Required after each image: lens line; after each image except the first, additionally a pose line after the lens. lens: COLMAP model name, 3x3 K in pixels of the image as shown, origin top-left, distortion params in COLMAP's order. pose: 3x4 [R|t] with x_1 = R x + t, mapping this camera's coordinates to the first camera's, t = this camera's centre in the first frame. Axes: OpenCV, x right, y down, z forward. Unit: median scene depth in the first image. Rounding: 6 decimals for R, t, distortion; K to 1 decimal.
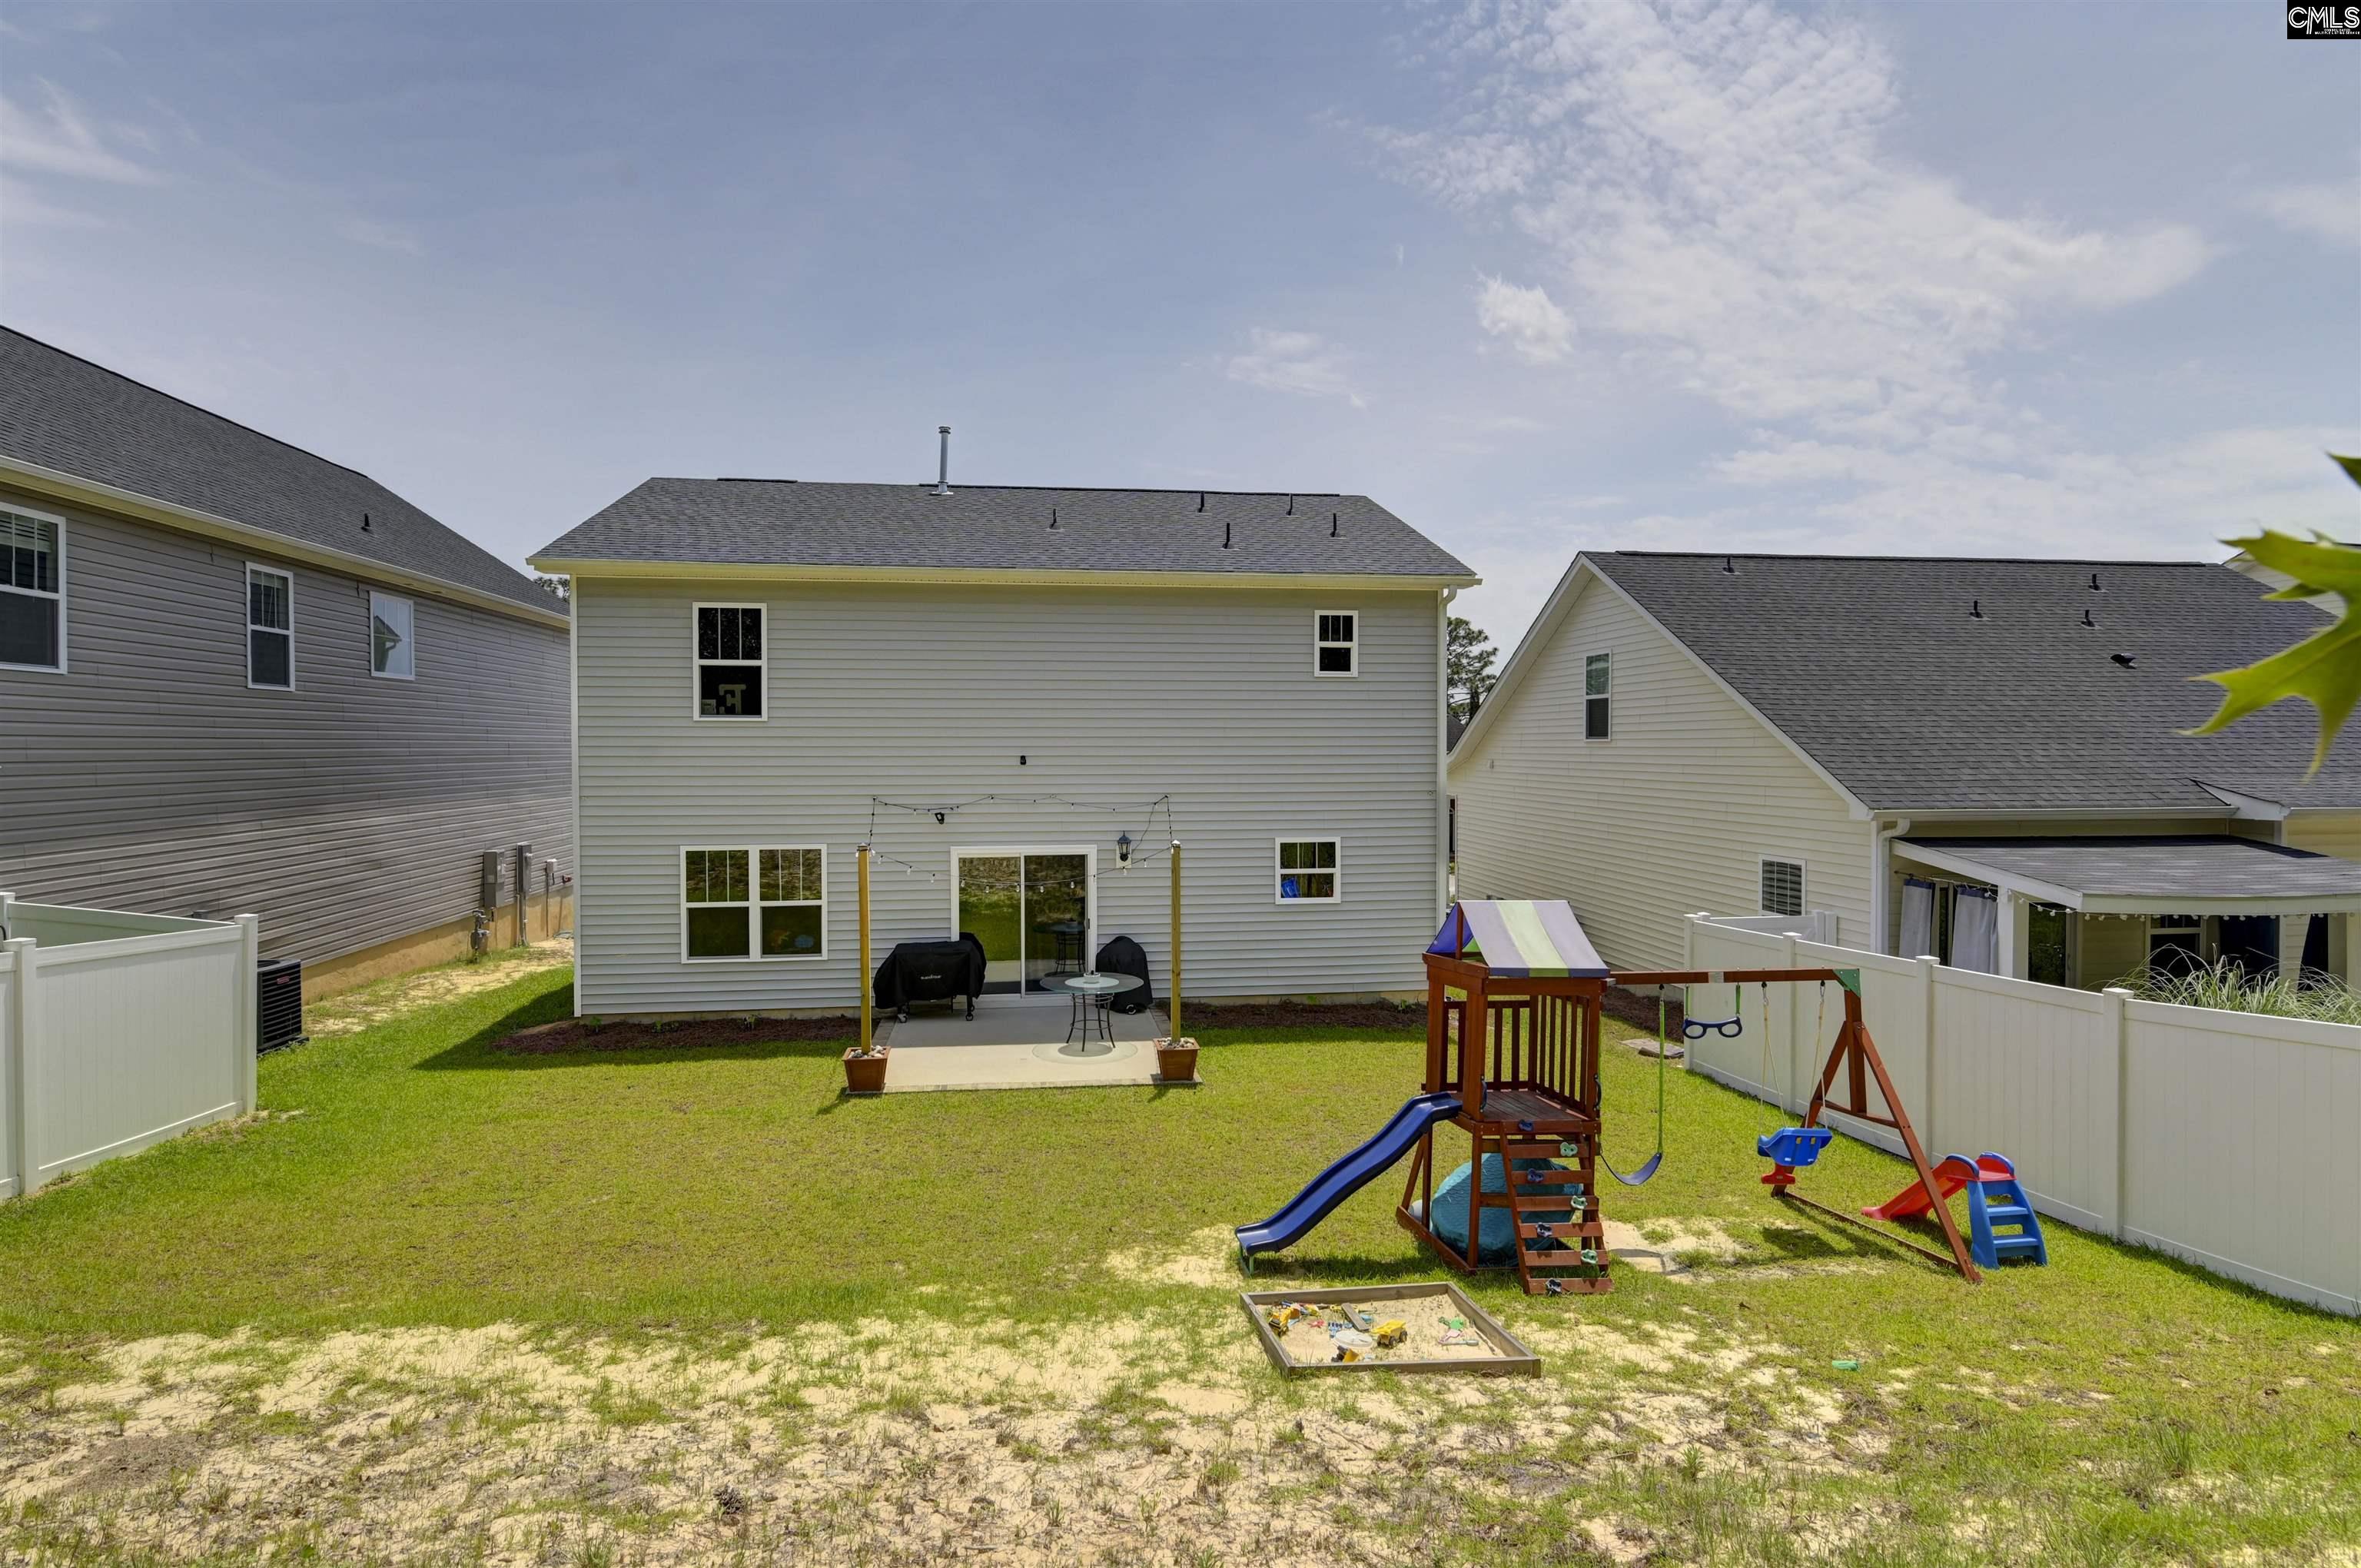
lens RADIAL K [[1176.2, 0, 1196.4], [0, 1176.2, 776.0], [0, 0, 1]] dist [0.009999, -0.009782]
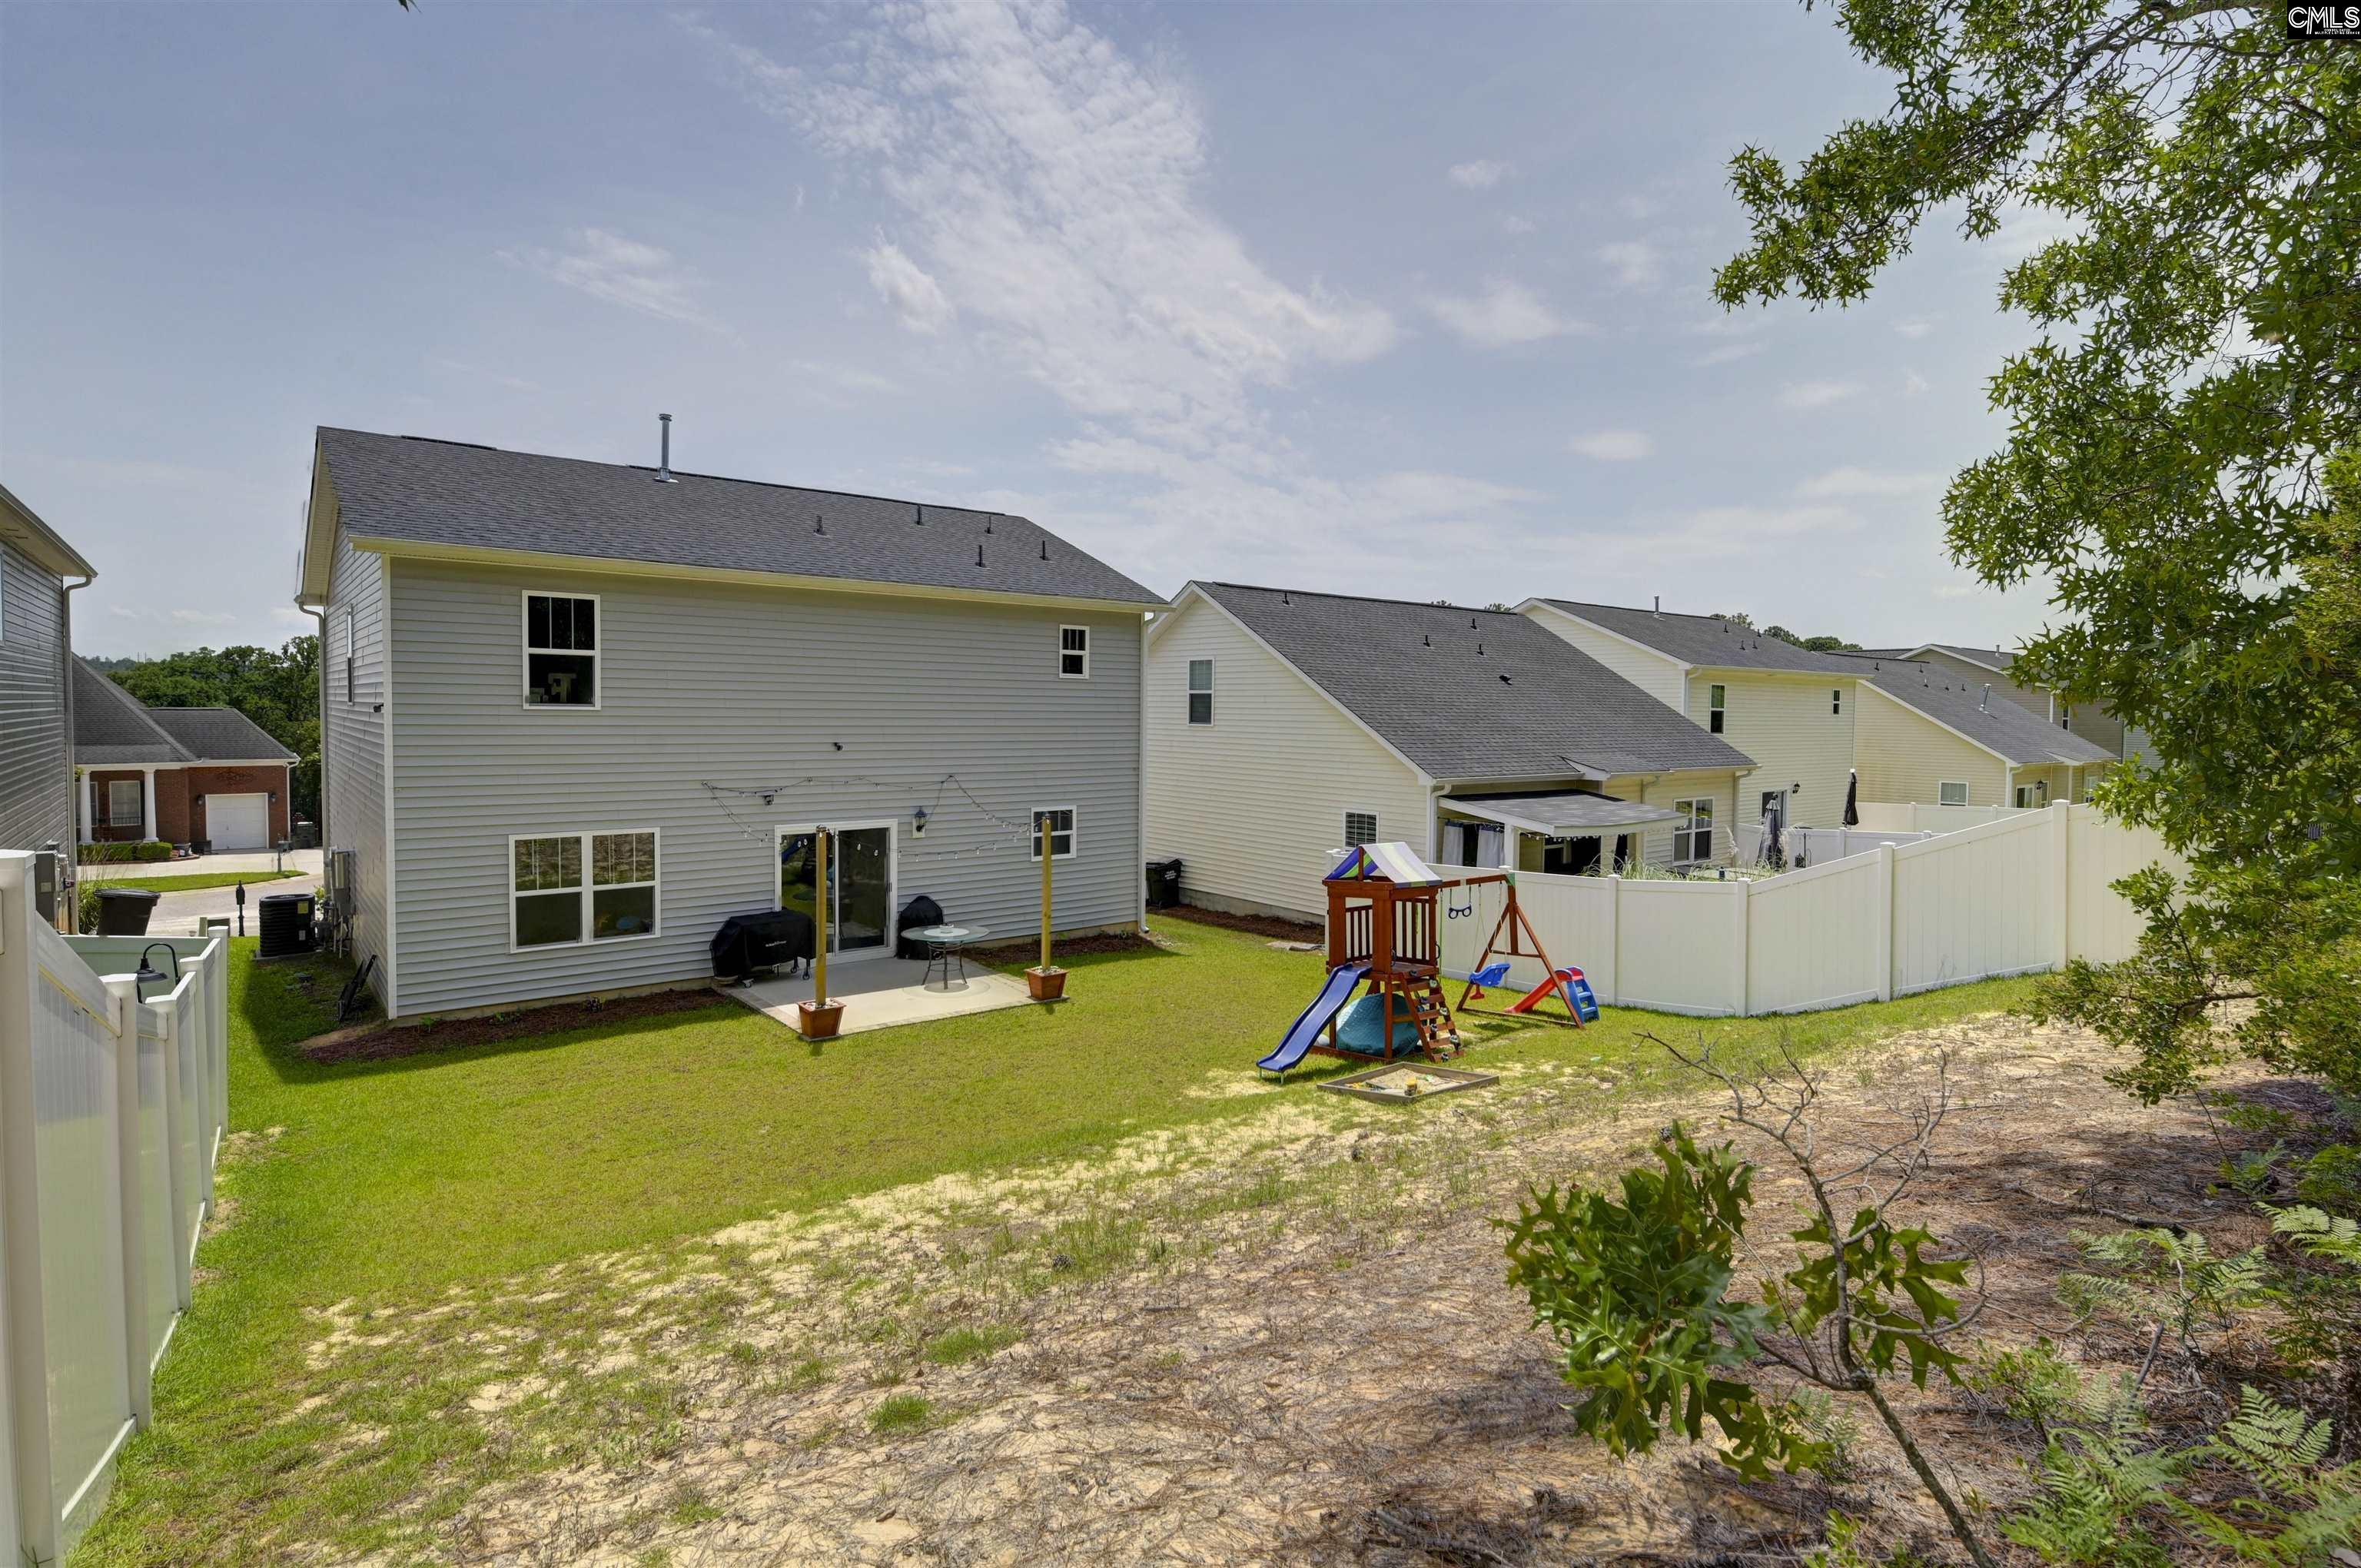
lens RADIAL K [[1210.0, 0, 1183.9], [0, 1210.0, 761.0], [0, 0, 1]] dist [0.027960, -0.026267]
pose [[0.844006, -0.011146, 0.536218, -0.476154], [-0.002958, 0.999672, 0.025437, -0.029106], [-0.536326, -0.023055, 0.843696, -0.156669]]
